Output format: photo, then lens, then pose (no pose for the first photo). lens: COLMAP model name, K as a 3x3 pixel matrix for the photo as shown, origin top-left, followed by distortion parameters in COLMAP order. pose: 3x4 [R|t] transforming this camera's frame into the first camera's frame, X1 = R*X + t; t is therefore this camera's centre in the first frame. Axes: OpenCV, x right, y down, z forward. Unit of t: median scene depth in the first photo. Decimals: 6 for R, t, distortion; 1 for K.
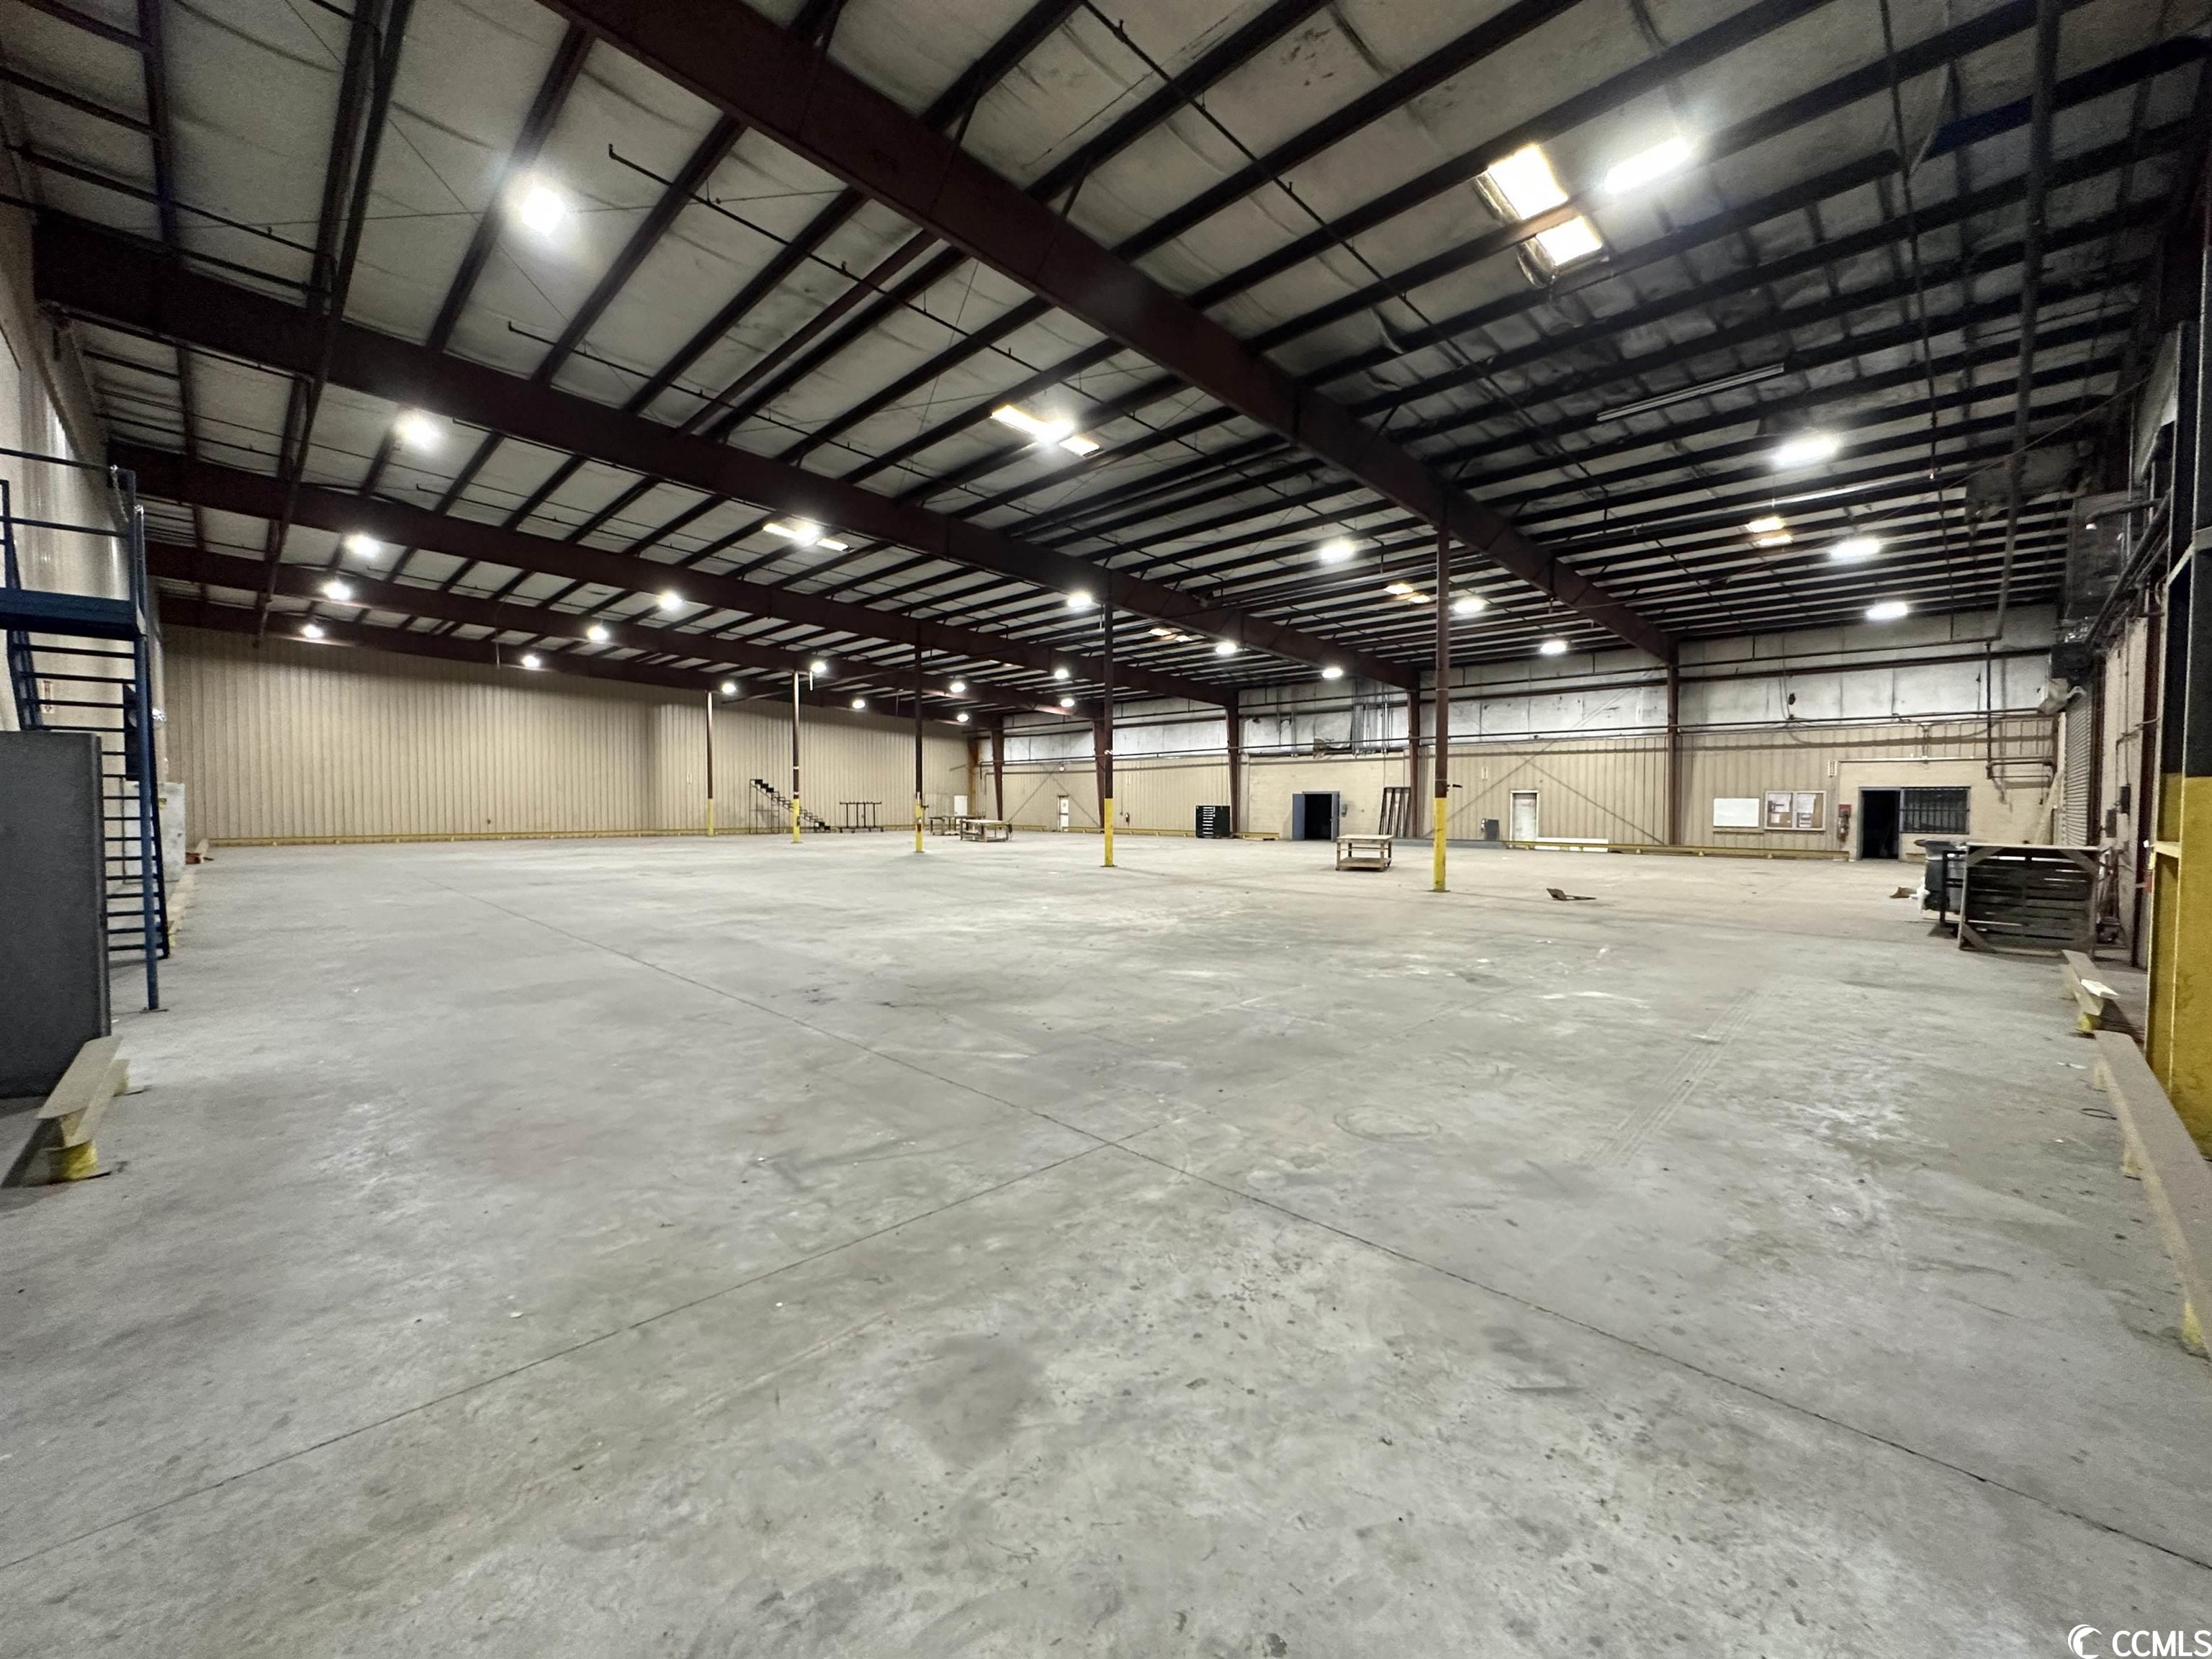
lens RADIAL K [[886.2, 0, 1108.0], [0, 886.2, 830.8], [0, 0, 1]] dist [-0.003347, 0.000852]
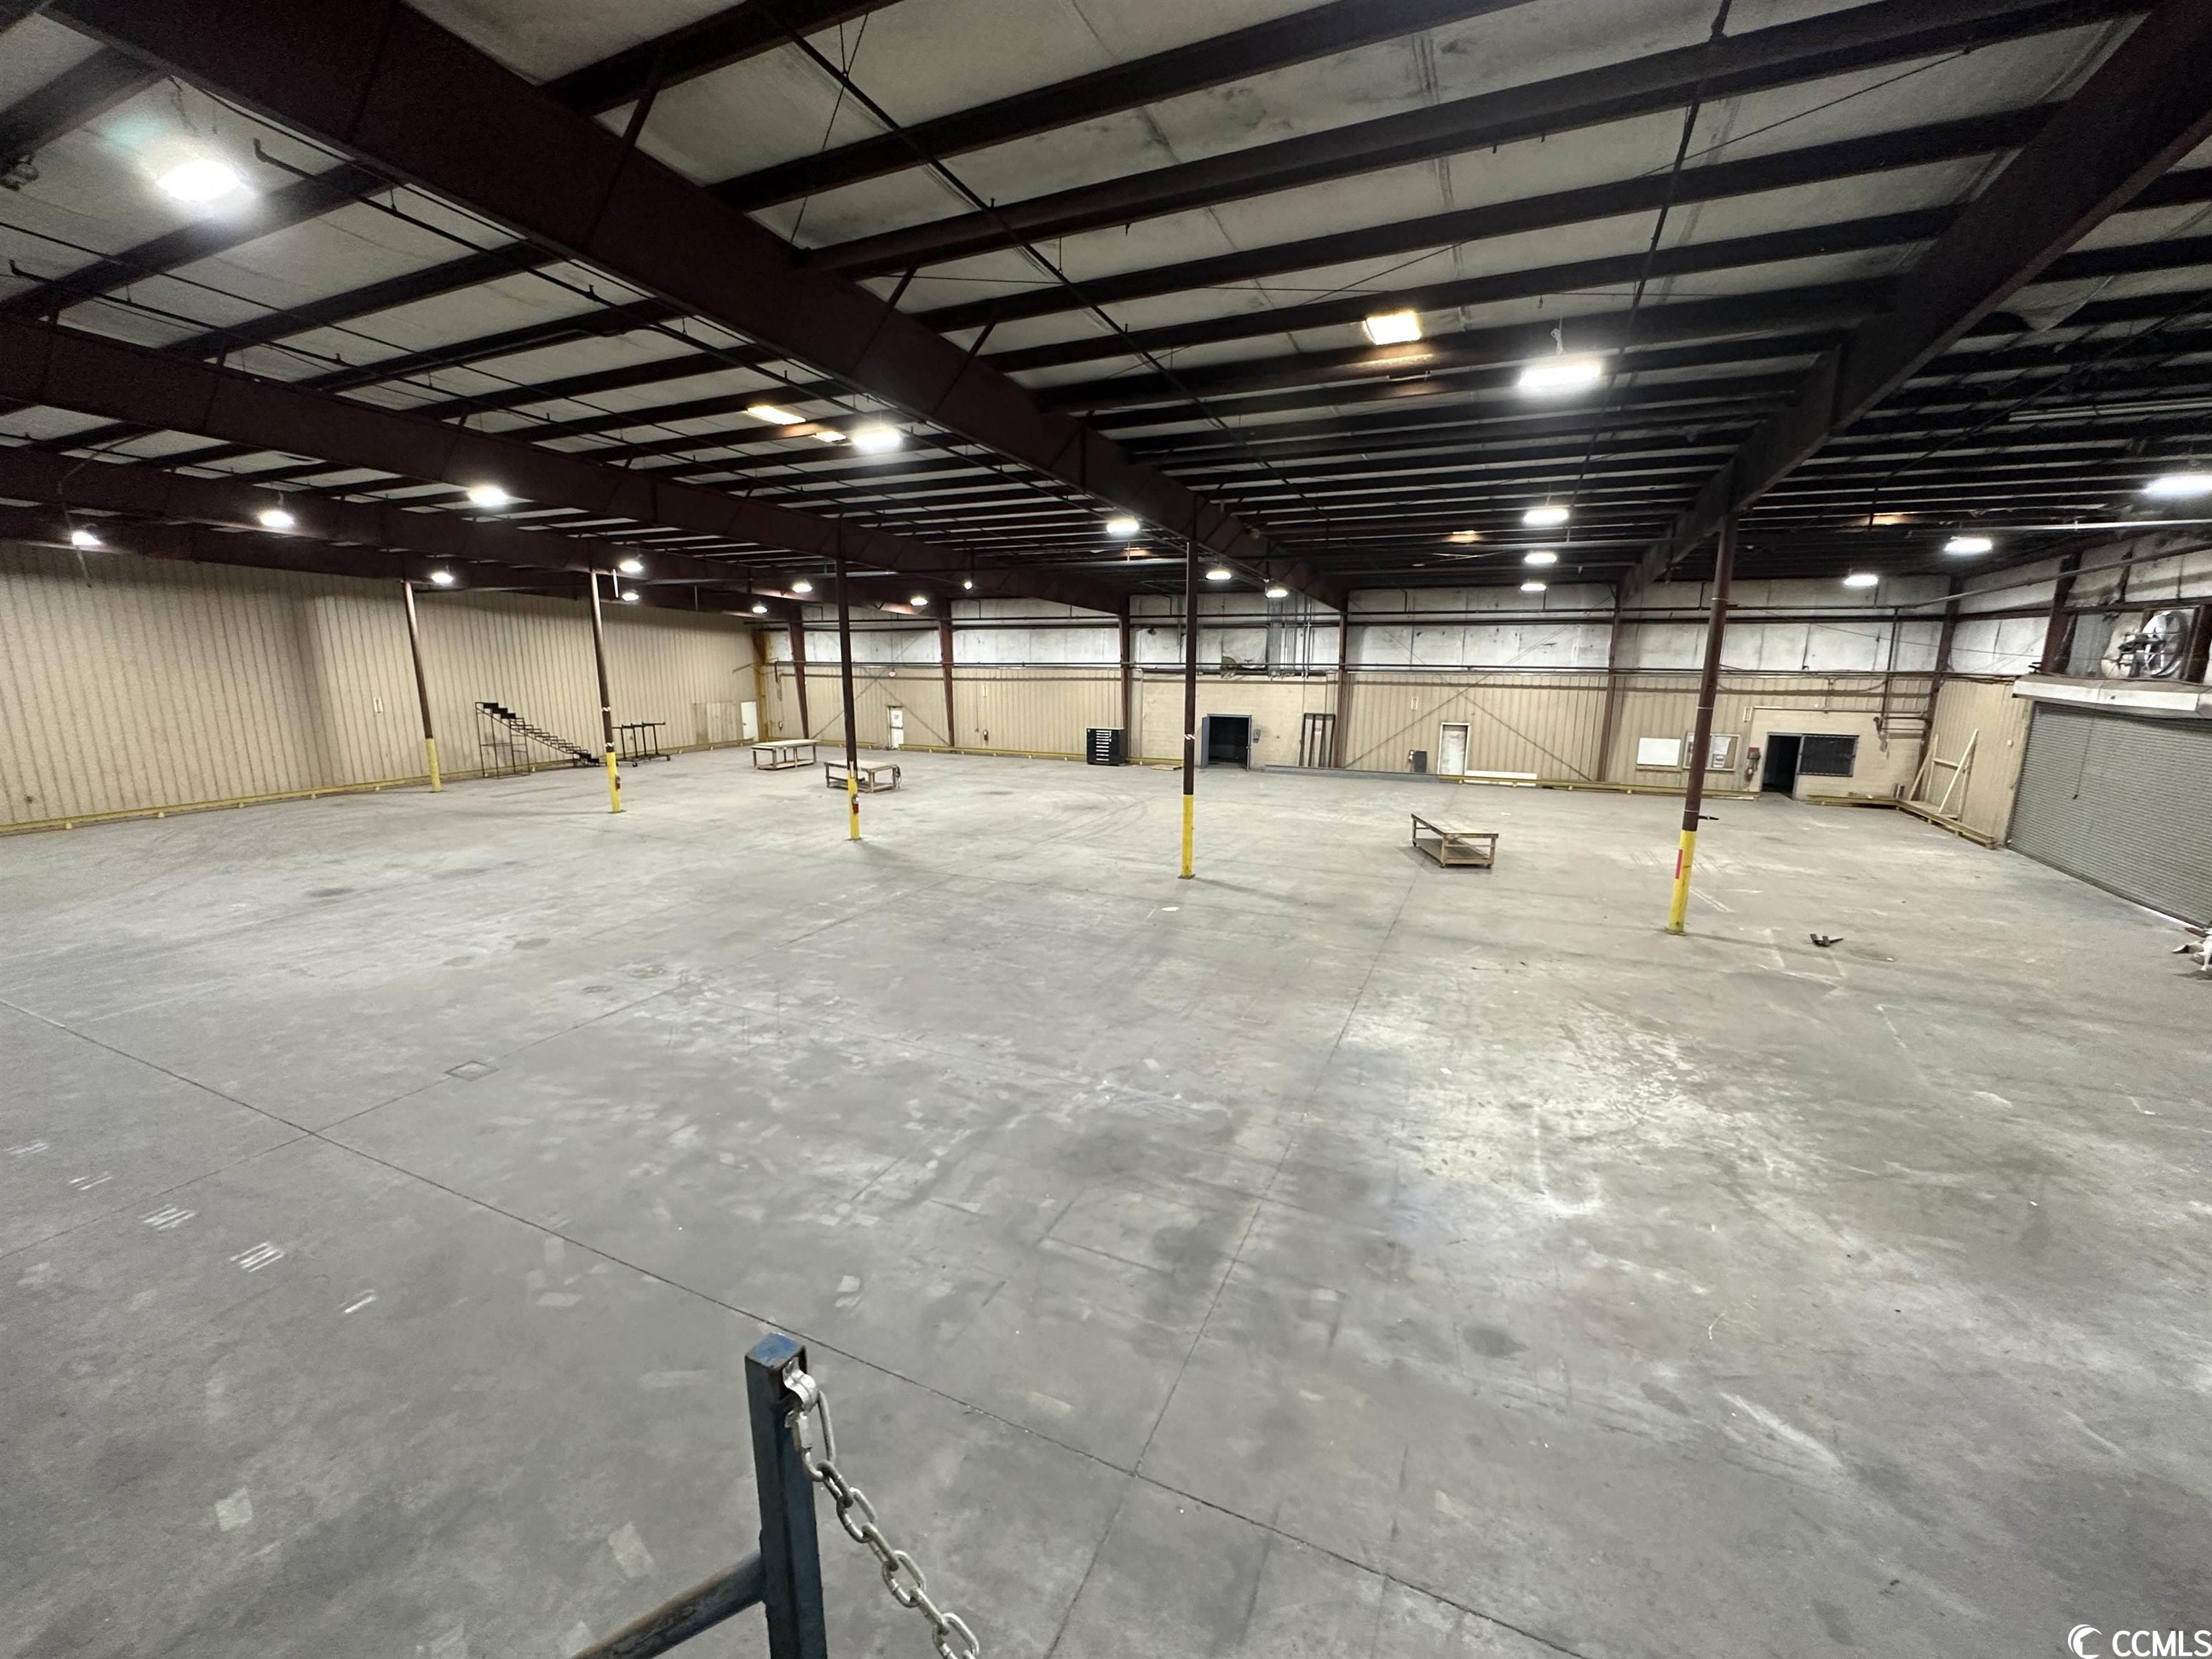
lens RADIAL K [[886.2, 0, 1108.0], [0, 886.2, 830.8], [0, 0, 1]] dist [-0.003347, 0.000852]
pose [[0.938126, -0.068250, 0.339502, -0.219083], [0.010151, 0.985384, 0.170044, -0.090535], [-0.346146, -0.156076, 0.925107, 0.182130]]
